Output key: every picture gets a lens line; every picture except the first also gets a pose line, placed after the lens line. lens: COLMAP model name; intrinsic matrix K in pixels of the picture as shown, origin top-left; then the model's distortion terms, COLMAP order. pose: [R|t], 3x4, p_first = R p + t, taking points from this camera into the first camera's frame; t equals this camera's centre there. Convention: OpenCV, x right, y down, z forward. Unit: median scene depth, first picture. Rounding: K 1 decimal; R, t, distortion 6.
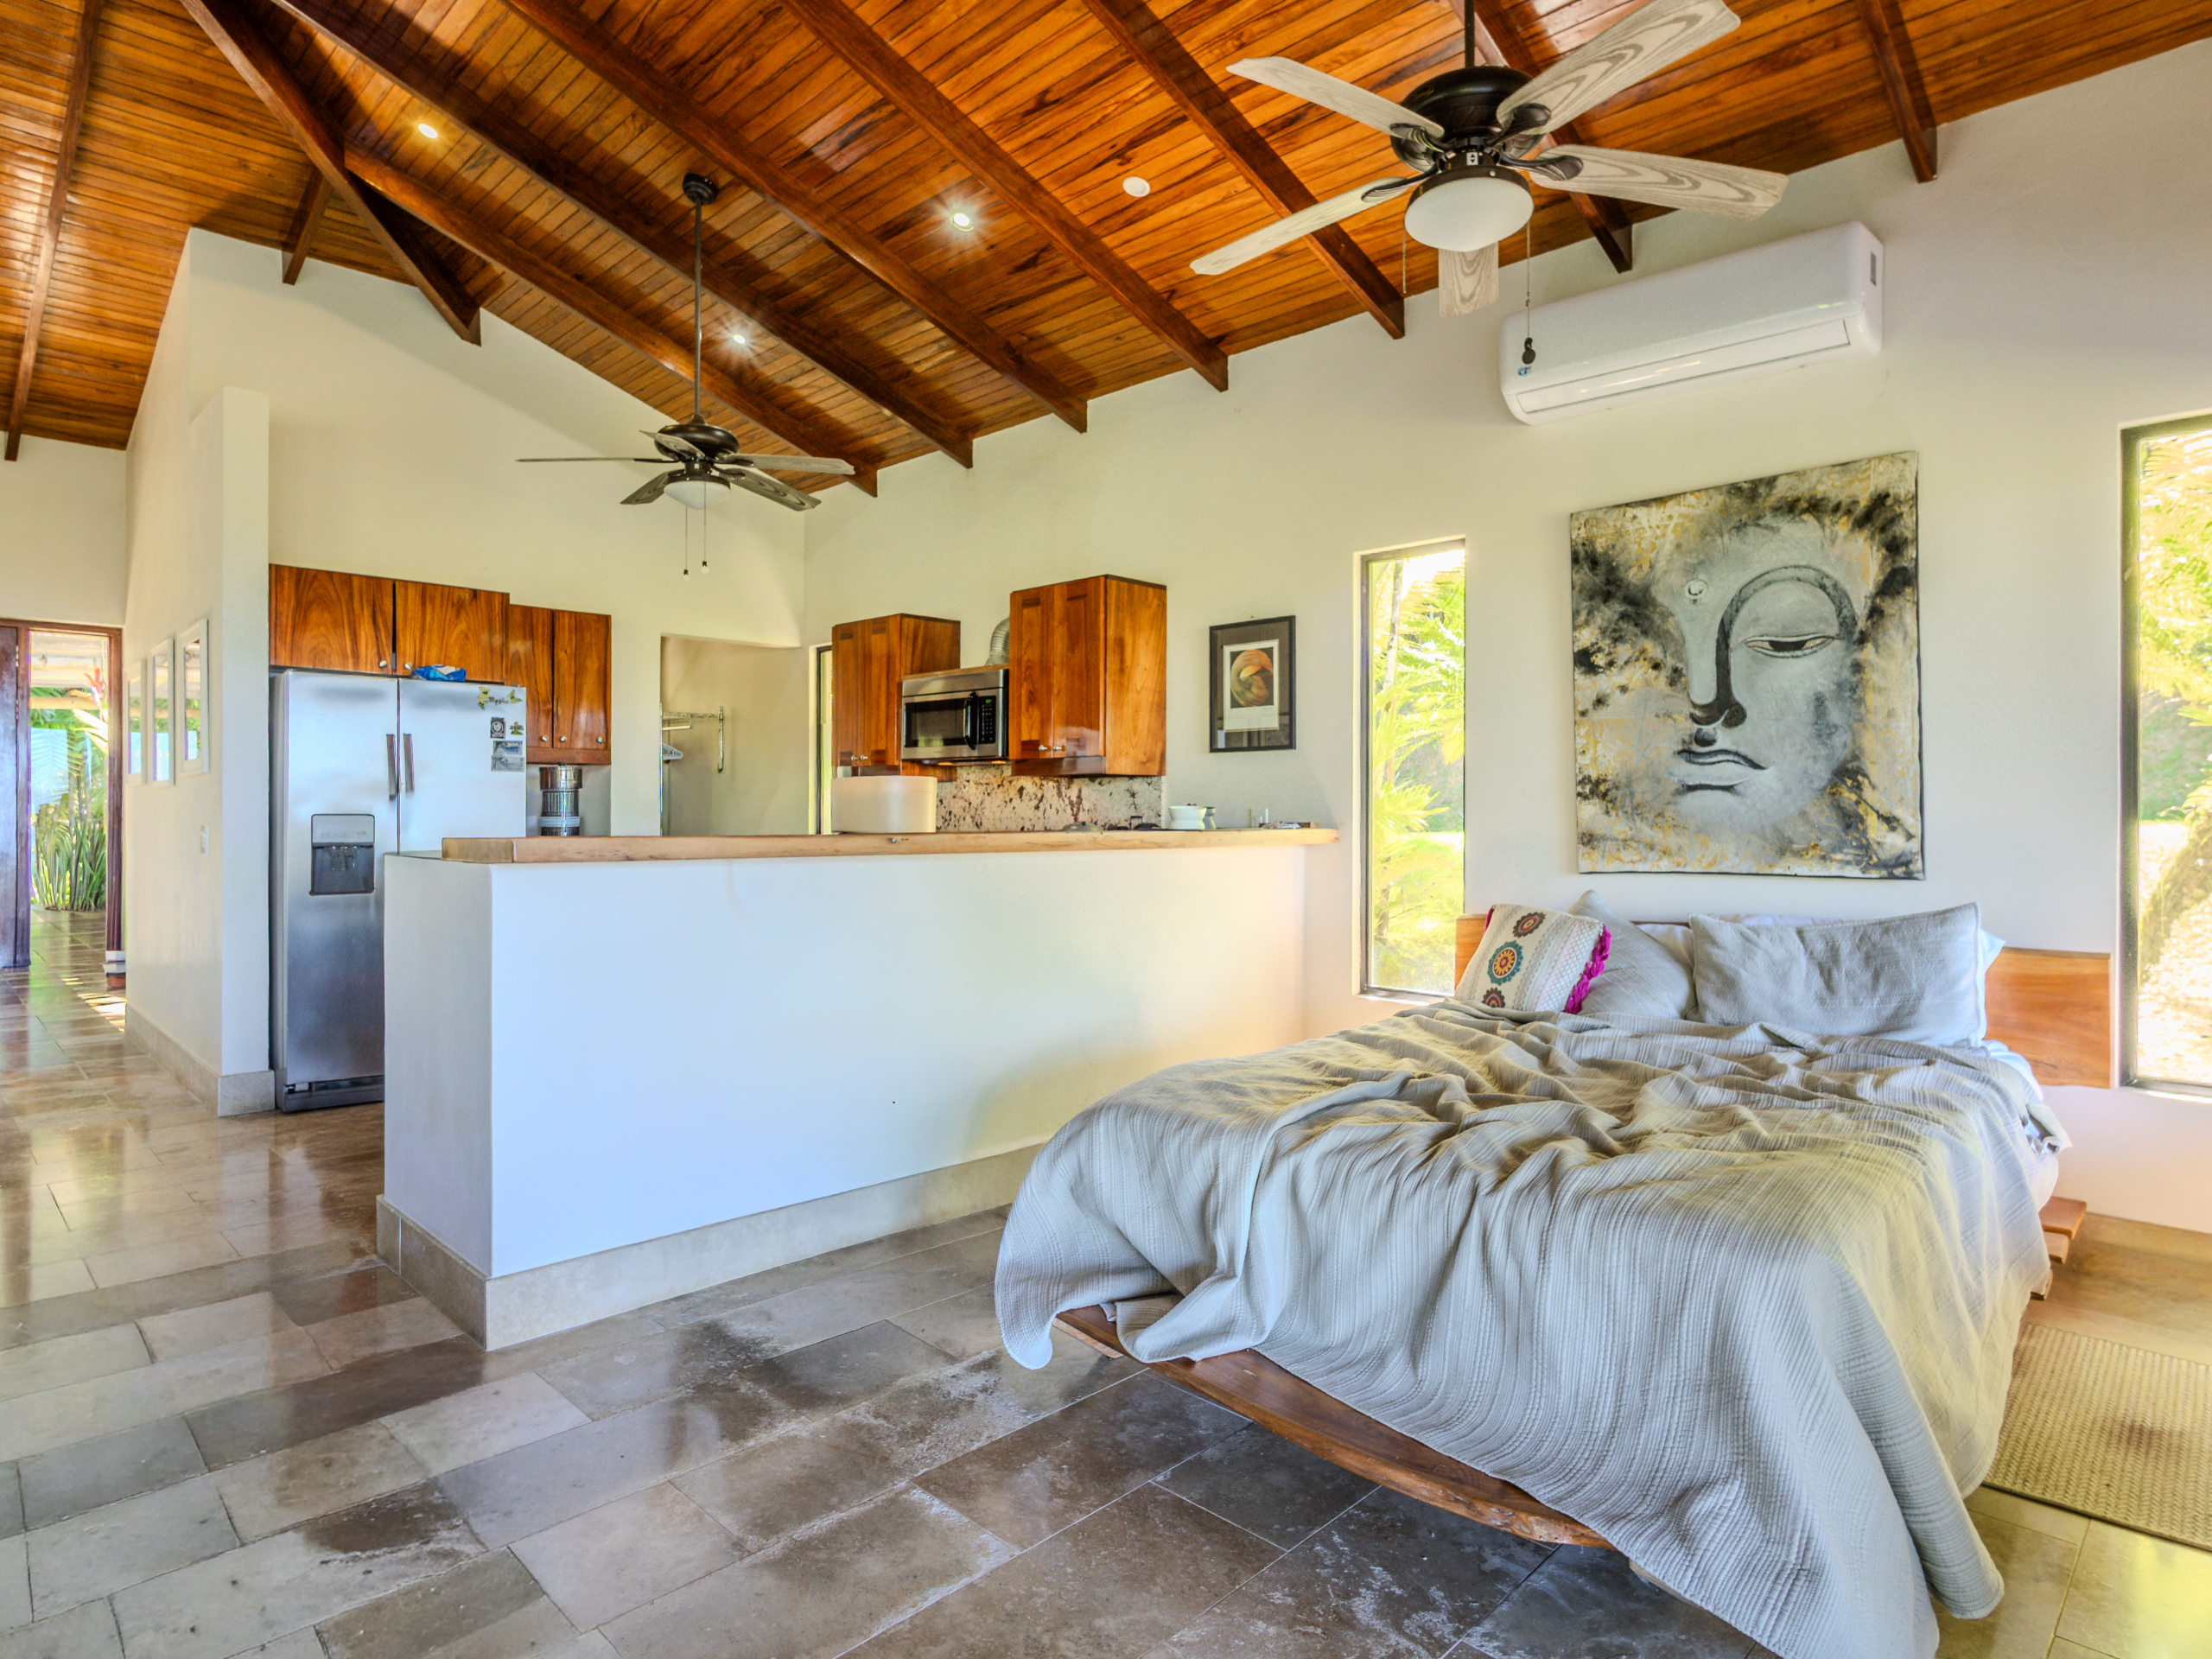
lens RADIAL K [[1257.9, 0, 1105.0], [0, 1257.9, 821.9], [0, 0, 1]] dist [-0.007808, 0.001303]
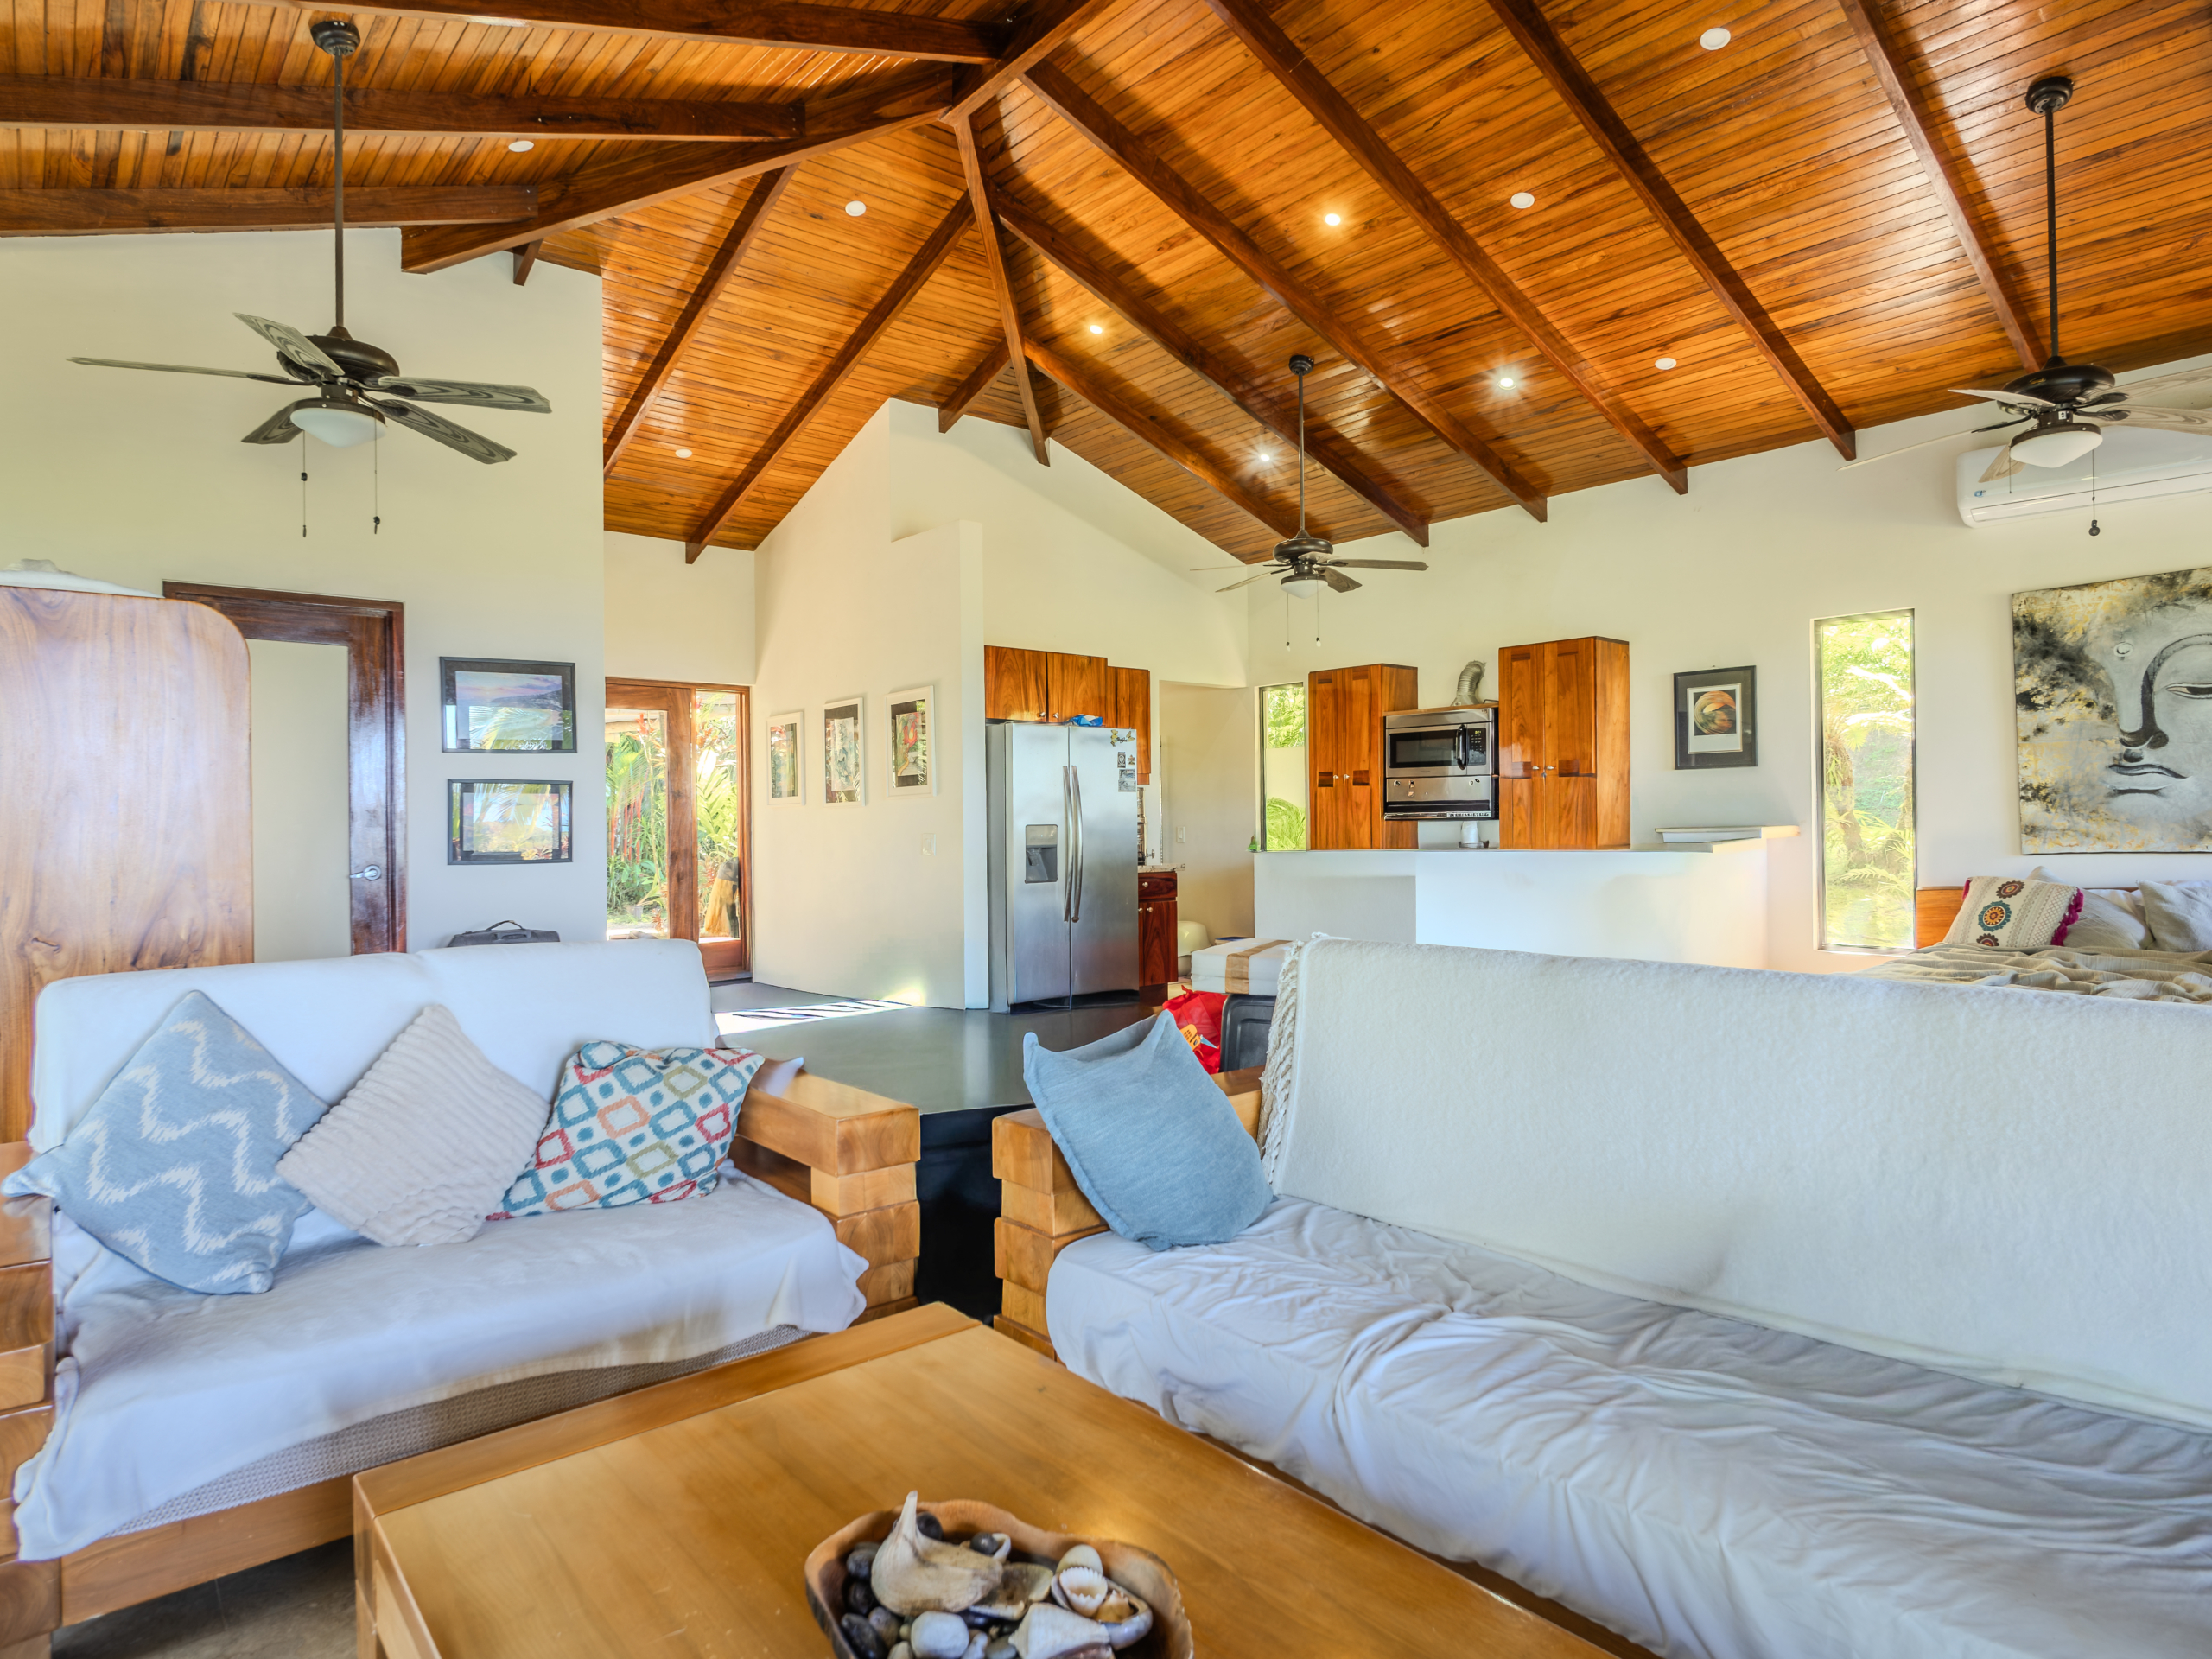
lens RADIAL K [[1257.9, 0, 1105.5], [0, 1257.9, 826.9], [0, 0, 1]] dist [-0.007808, 0.001303]
pose [[0.995745, -0.012823, -0.091259, -0.489092], [0.012575, 0.999916, -0.003293, 0.002064], [0.091293, 0.002132, 0.995822, -0.450711]]
